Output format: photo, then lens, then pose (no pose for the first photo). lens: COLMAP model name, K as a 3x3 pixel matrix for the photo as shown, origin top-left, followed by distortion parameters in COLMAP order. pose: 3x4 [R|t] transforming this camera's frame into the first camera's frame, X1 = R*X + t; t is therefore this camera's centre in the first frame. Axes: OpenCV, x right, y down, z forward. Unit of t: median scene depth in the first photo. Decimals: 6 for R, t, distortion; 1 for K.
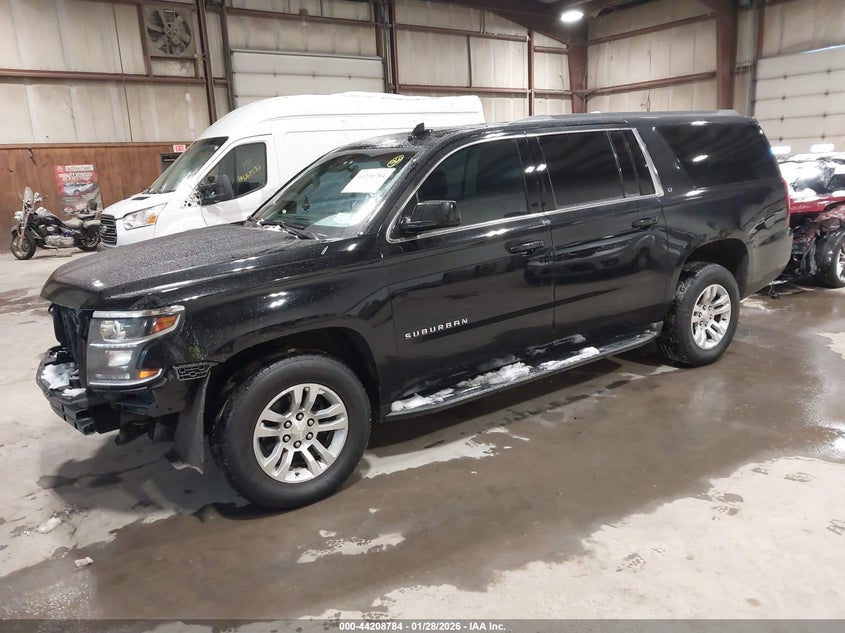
lens RADIAL K [[670.5, 0, 422.5], [0, 670.5, 316.5], [0, 0, 1]] dist [0.002969, -0.004299]
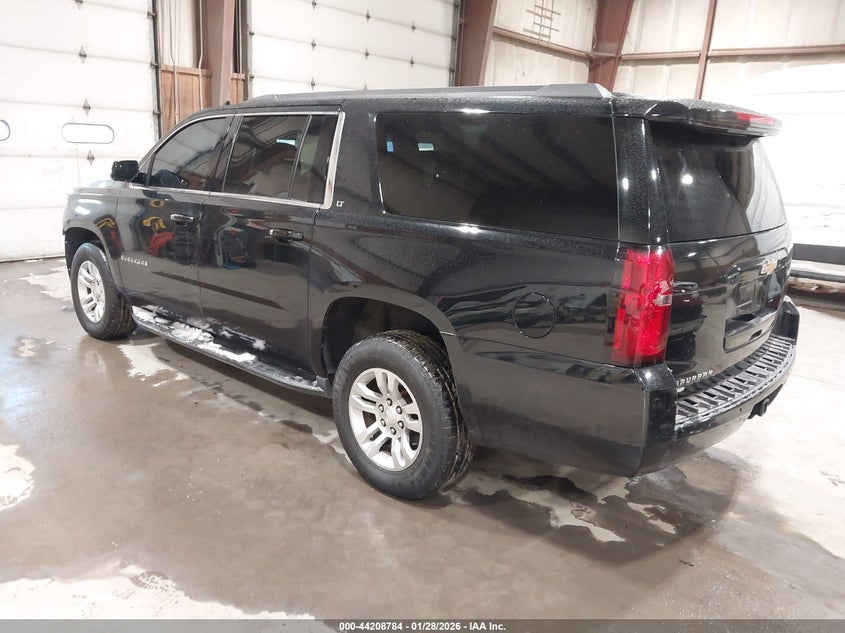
lens RADIAL K [[665.8, 0, 396.4], [0, 665.8, 321.1], [0, 0, 1]] dist [-0.000001, -0.001240]
pose [[0.233270, 0.323695, -0.916955, 1.121751], [-0.276426, 0.926141, 0.256616, -0.286042], [0.932295, 0.193609, 0.305518, 0.917163]]
